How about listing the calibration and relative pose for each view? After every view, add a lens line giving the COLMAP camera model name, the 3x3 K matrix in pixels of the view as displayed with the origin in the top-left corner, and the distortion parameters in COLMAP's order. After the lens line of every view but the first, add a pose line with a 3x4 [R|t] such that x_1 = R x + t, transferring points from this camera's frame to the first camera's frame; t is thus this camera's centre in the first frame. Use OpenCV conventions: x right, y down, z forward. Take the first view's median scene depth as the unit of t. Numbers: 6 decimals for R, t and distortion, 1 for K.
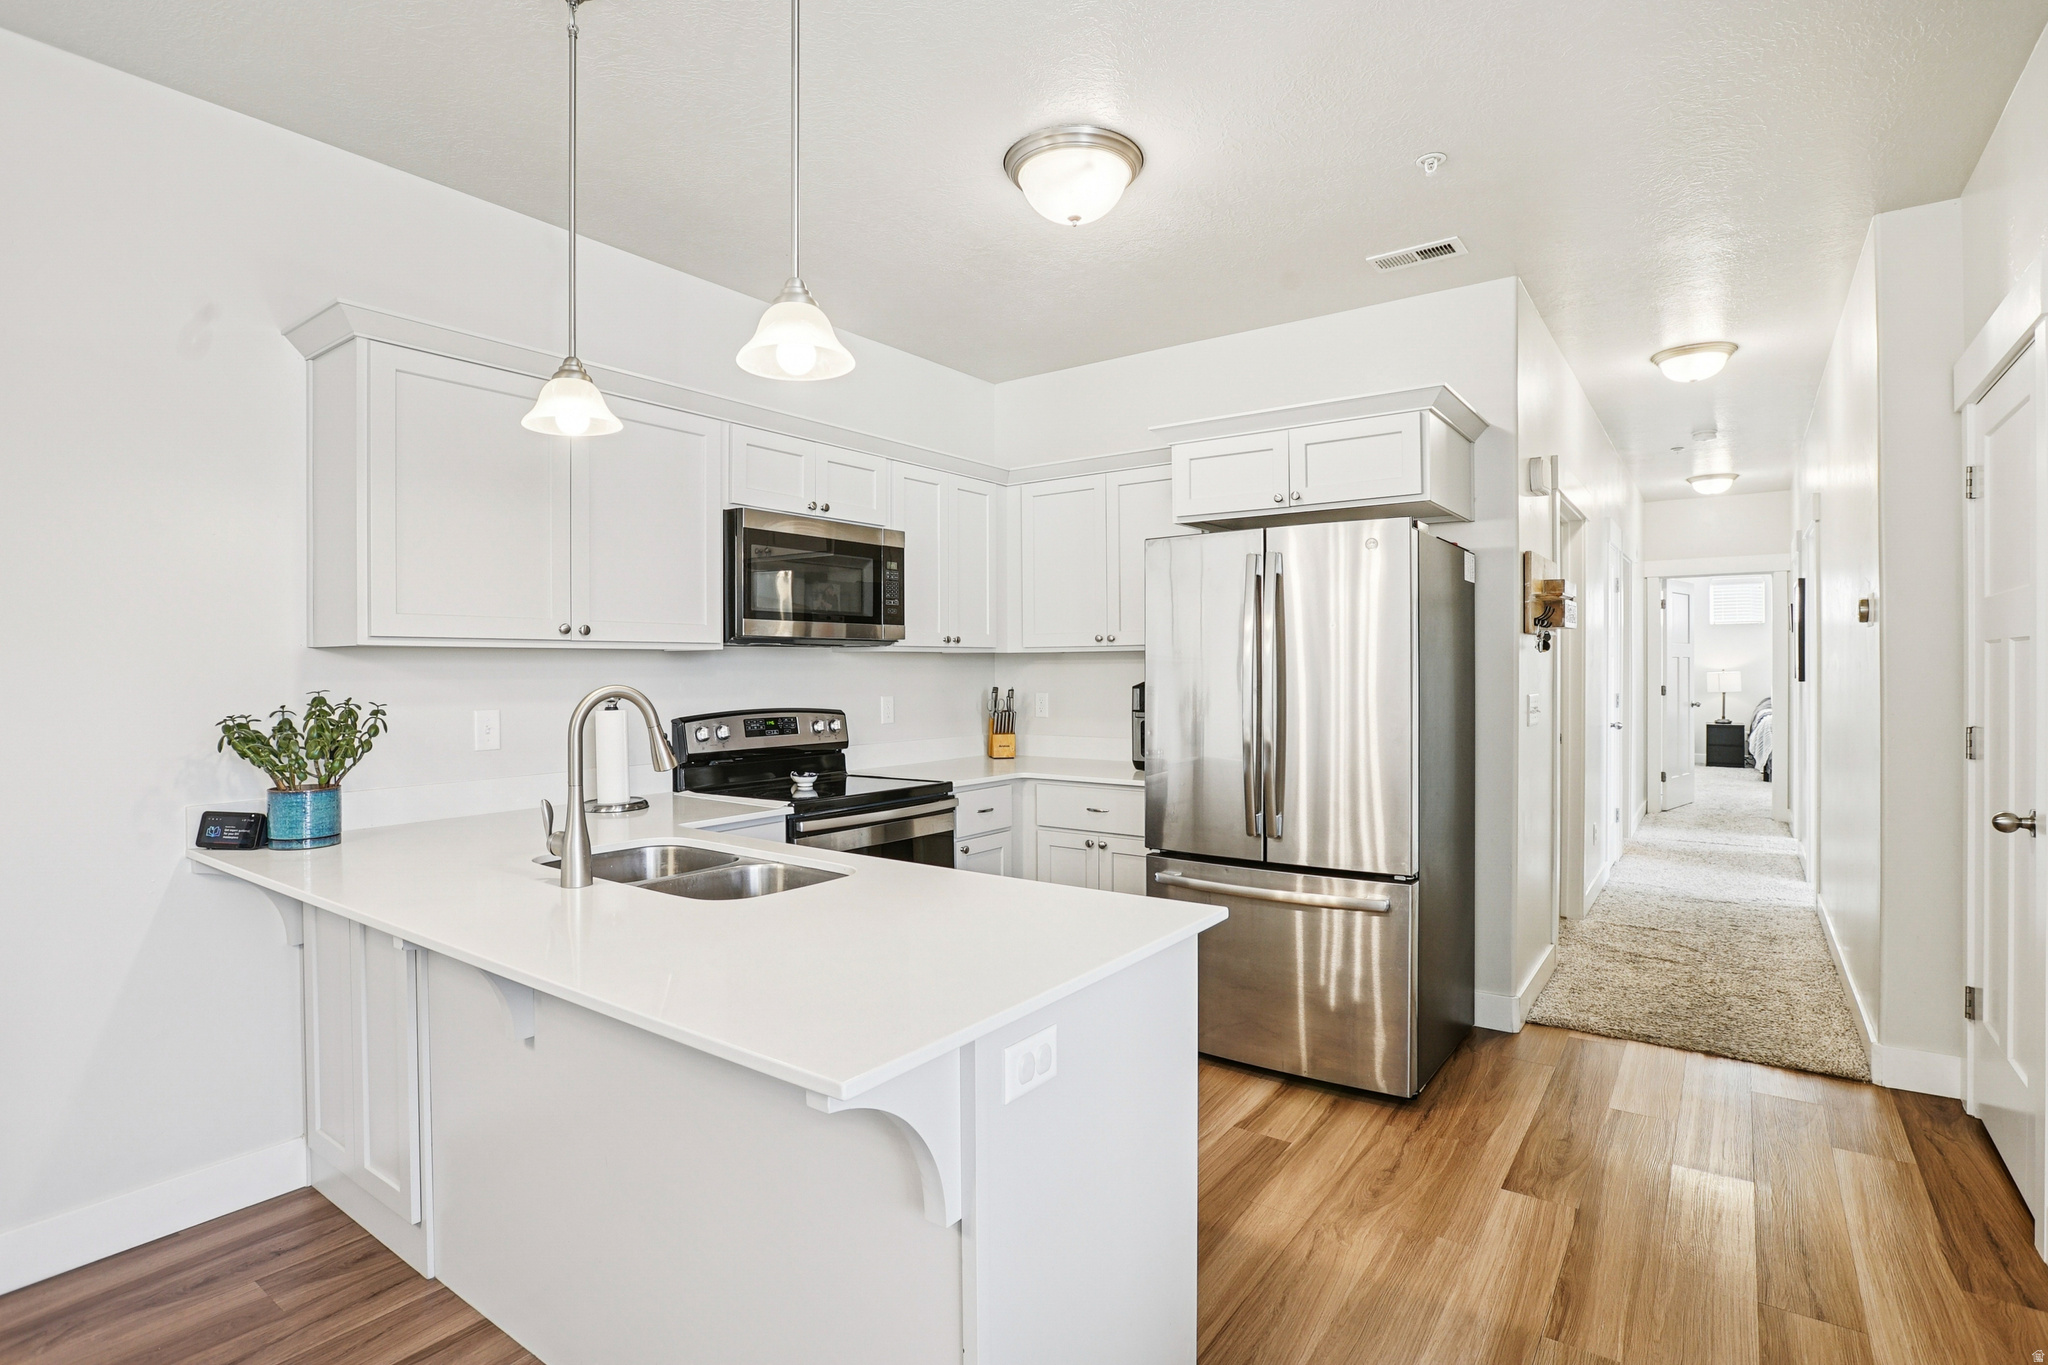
lens RADIAL K [[994.9, 0, 1045.4], [0, 994.9, 667.9], [0, 0, 1]] dist [-0.038764, 0.000997]
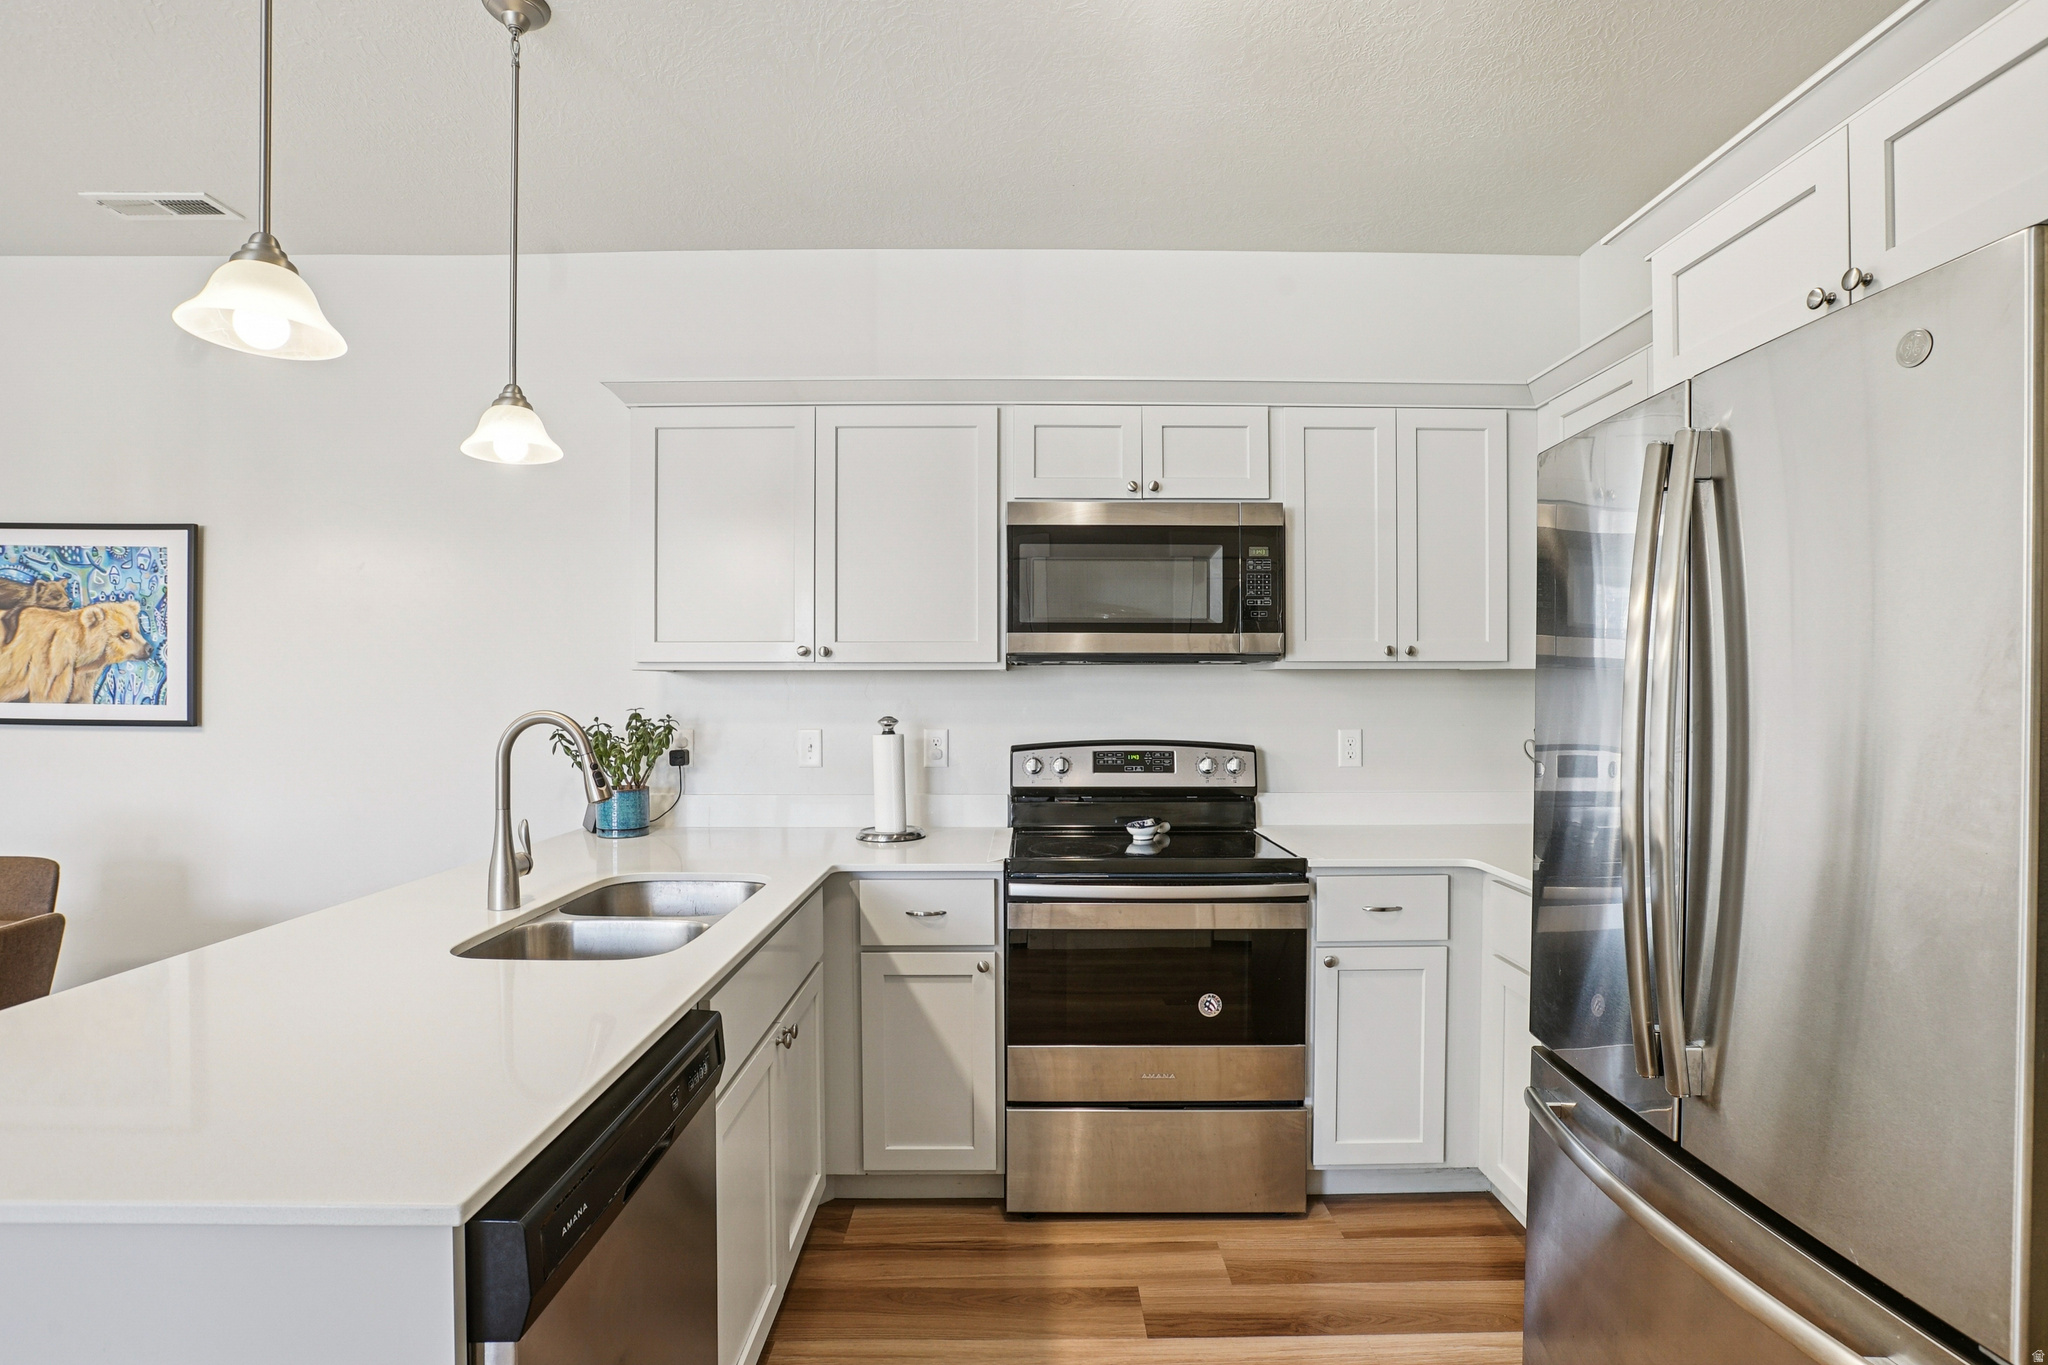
lens RADIAL K [[994.9, 0, 1045.4], [0, 994.9, 667.9], [0, 0, 1]] dist [-0.038764, 0.000997]
pose [[0.600106, -0.013794, -0.799801, 0.351298], [-0.003814, 0.999791, -0.020105, -0.001948], [0.799911, 0.015115, 0.599928, 0.454503]]
